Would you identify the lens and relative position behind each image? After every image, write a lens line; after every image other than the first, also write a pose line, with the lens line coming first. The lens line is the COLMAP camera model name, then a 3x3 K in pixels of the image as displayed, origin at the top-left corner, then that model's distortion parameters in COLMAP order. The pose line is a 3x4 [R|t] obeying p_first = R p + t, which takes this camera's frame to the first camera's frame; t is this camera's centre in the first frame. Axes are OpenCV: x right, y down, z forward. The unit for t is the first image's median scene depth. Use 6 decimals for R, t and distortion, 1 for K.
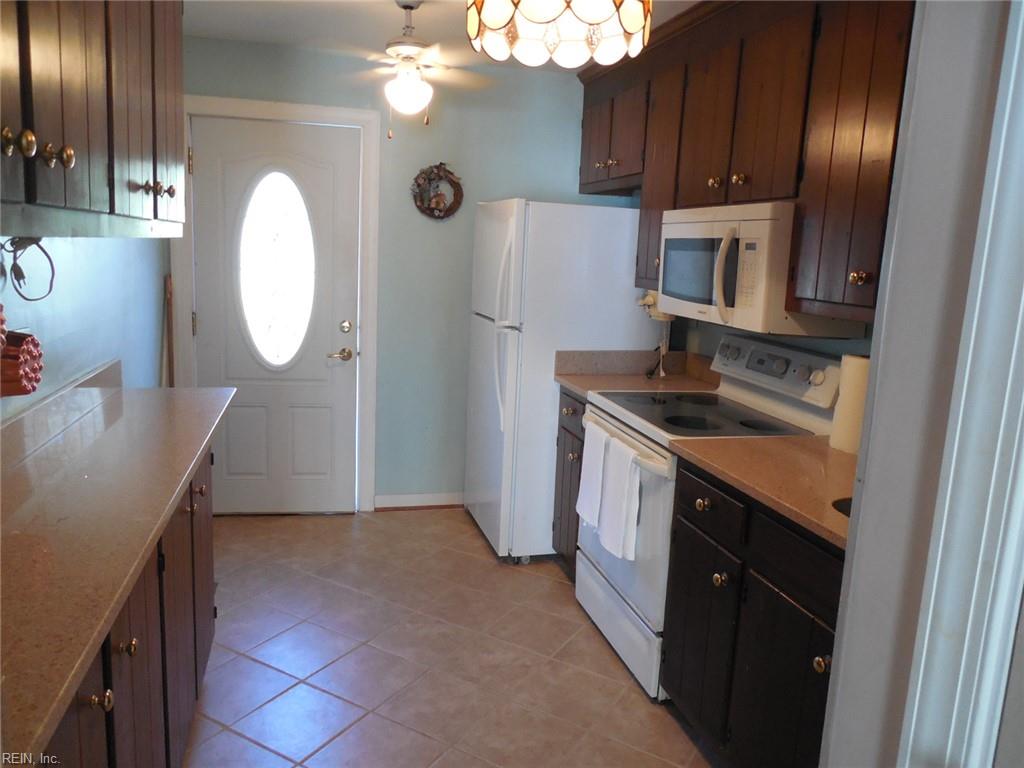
lens RADIAL K [[755.6, 0, 509.8], [0, 755.6, 379.2], [0, 0, 1]] dist [-0.008502, -0.003538]
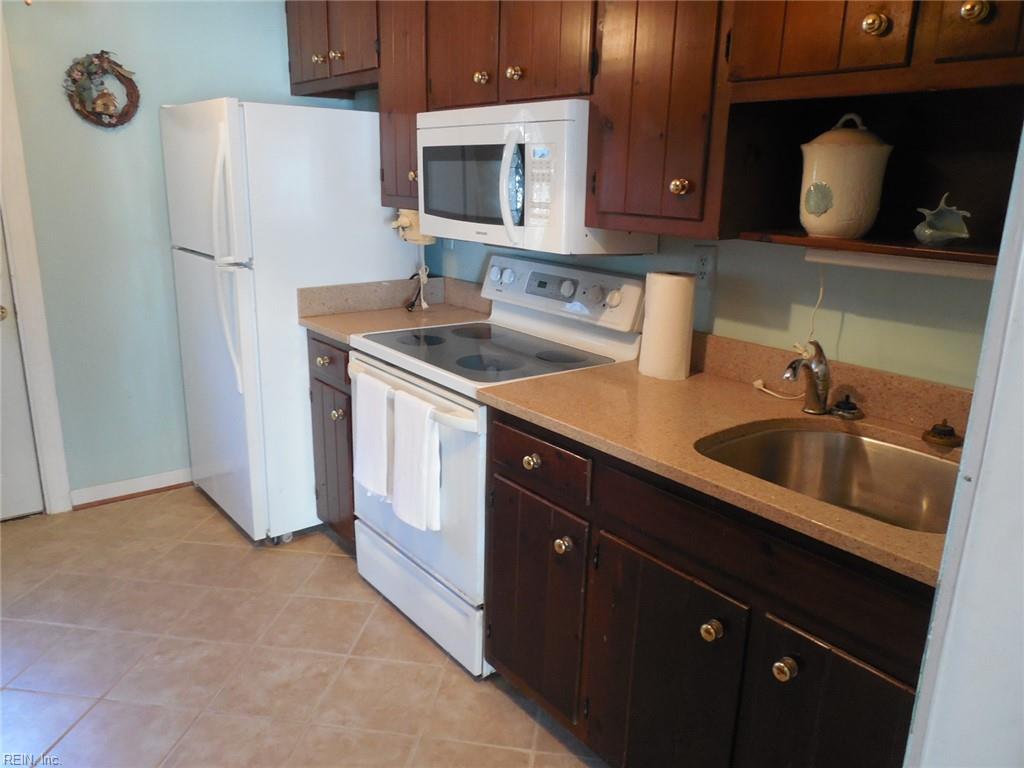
lens RADIAL K [[766.7, 0, 506.5], [0, 766.7, 377.7], [0, 0, 1]] dist [0.001129, 0.000964]
pose [[0.922384, -0.125756, 0.365230, -0.053386], [0.087791, 0.989026, 0.118826, -0.024247], [-0.376165, -0.077540, 0.923302, 0.149891]]
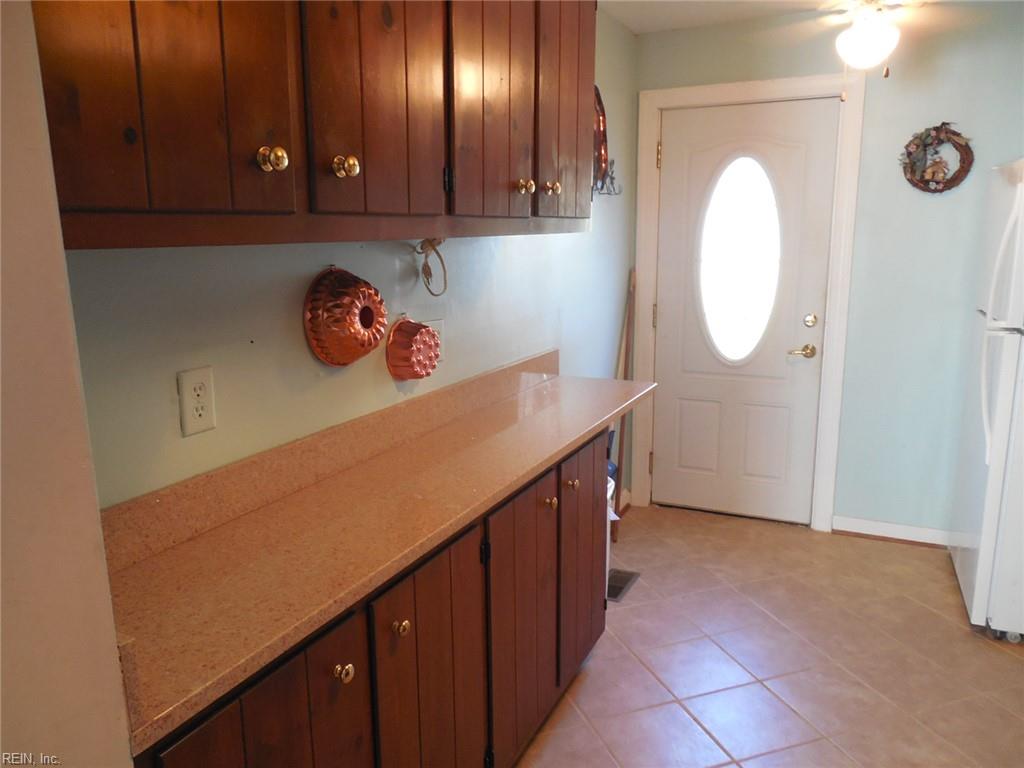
lens RADIAL K [[755.6, 0, 509.8], [0, 755.6, 379.2], [0, 0, 1]] dist [-0.008502, -0.003538]
pose [[0.768933, 0.071713, -0.635295, 0.112391], [-0.062883, 0.997354, 0.036472, -0.017365], [0.636230, 0.011905, 0.771408, 0.117302]]
